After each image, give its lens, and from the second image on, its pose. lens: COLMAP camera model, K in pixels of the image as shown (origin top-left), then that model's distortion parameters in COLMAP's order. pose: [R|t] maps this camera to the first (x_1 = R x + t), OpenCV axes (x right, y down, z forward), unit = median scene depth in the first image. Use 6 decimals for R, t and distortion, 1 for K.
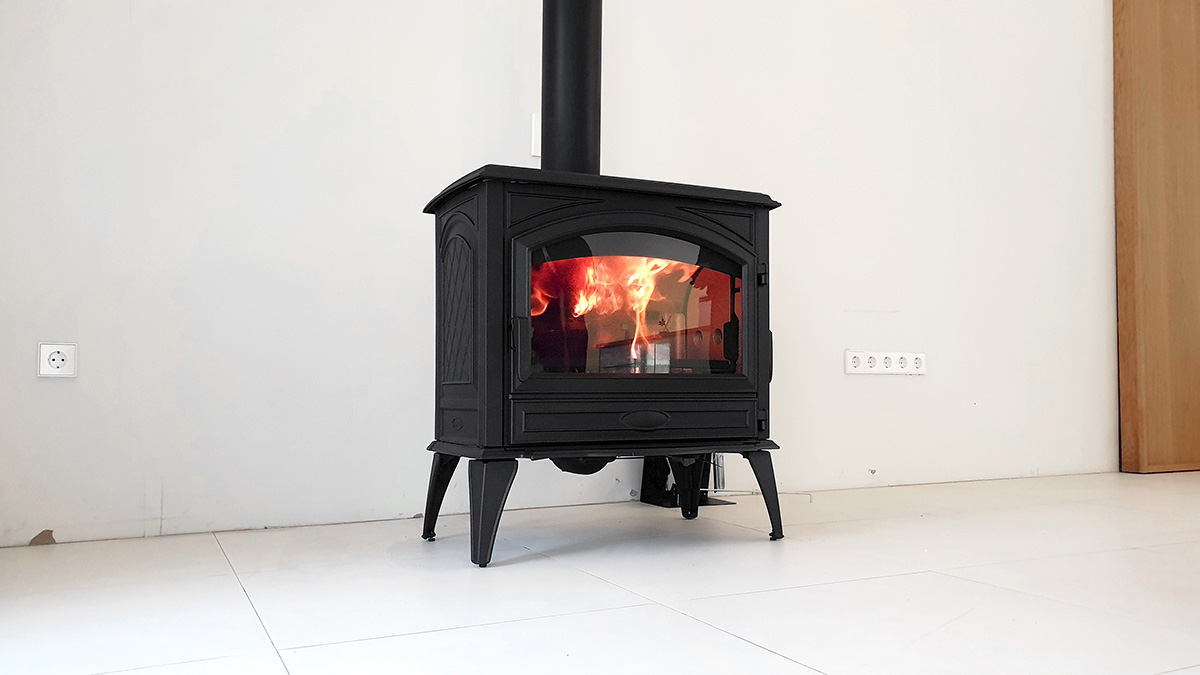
lens RADIAL K [[946.4, 0, 574.6], [0, 946.4, 356.0], [0, 0, 1]] dist [0.015890, -0.009740]
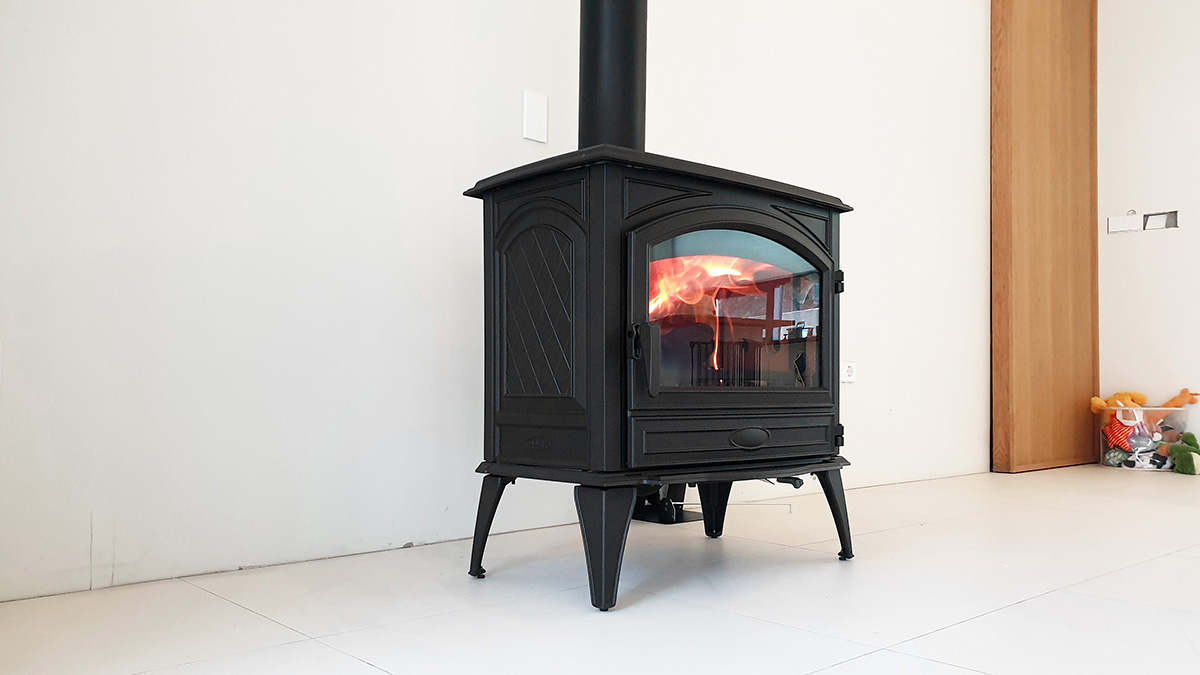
lens RADIAL K [[946.4, 0, 582.9], [0, 946.4, 362.5], [0, 0, 1]] dist [0.015890, -0.009740]
pose [[0.960704, 0.012373, 0.277297, -0.278740], [-0.015109, 0.999856, 0.007734, -0.007861], [-0.277162, -0.011620, 0.960753, 0.138921]]
